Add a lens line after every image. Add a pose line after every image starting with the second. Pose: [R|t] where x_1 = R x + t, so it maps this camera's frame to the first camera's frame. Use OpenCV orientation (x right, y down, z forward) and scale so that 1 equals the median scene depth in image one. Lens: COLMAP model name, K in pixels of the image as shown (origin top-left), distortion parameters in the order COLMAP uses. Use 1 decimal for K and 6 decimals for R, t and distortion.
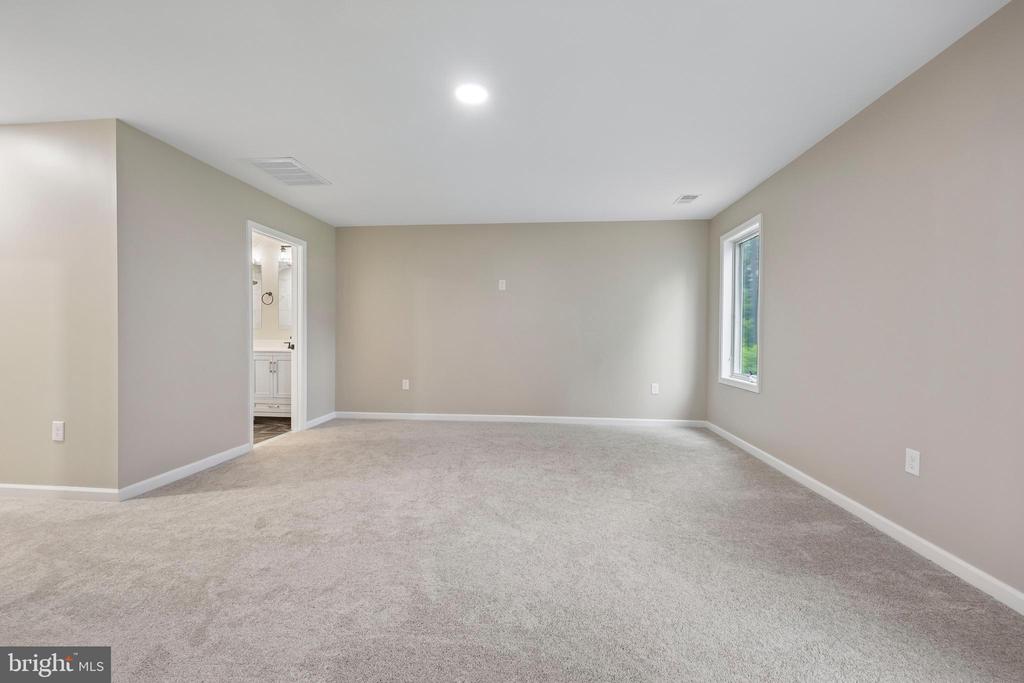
lens RADIAL K [[412.1, 0, 519.5], [0, 412.1, 340.9], [0, 0, 1]] dist [0.003911, 0.000478]
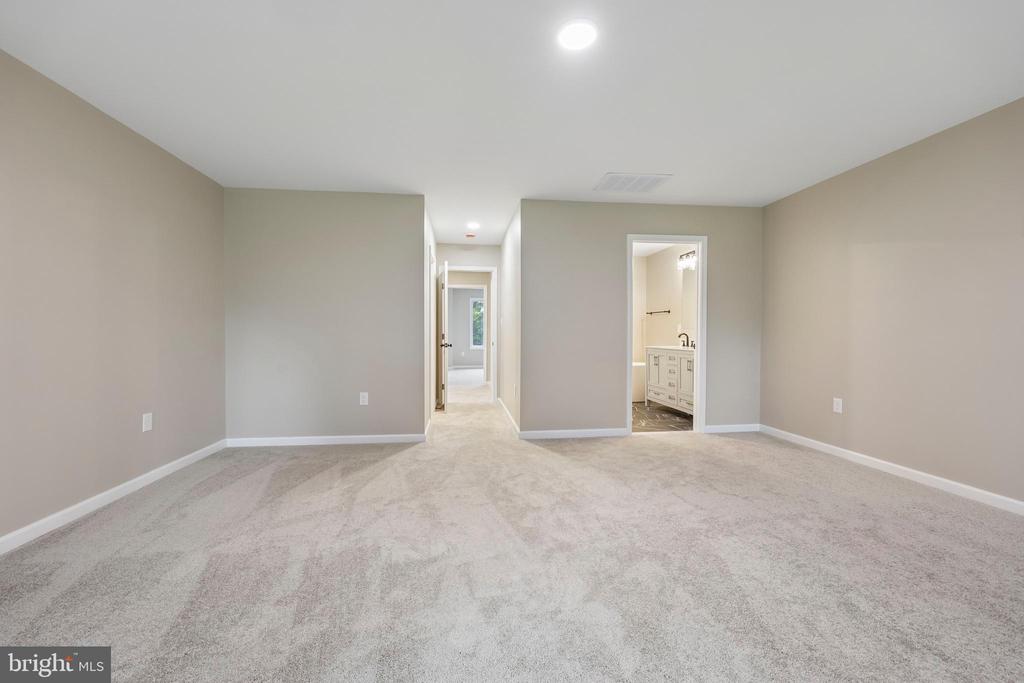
lens RADIAL K [[412.1, 0, 494.1], [0, 412.1, 340.9], [0, 0, 1]] dist [0.003911, 0.000478]
pose [[0.190091, 0.013684, -0.981671, 0.373138], [-0.011593, 0.999864, 0.011693, -0.004672], [0.981698, 0.009158, 0.190224, 0.388594]]
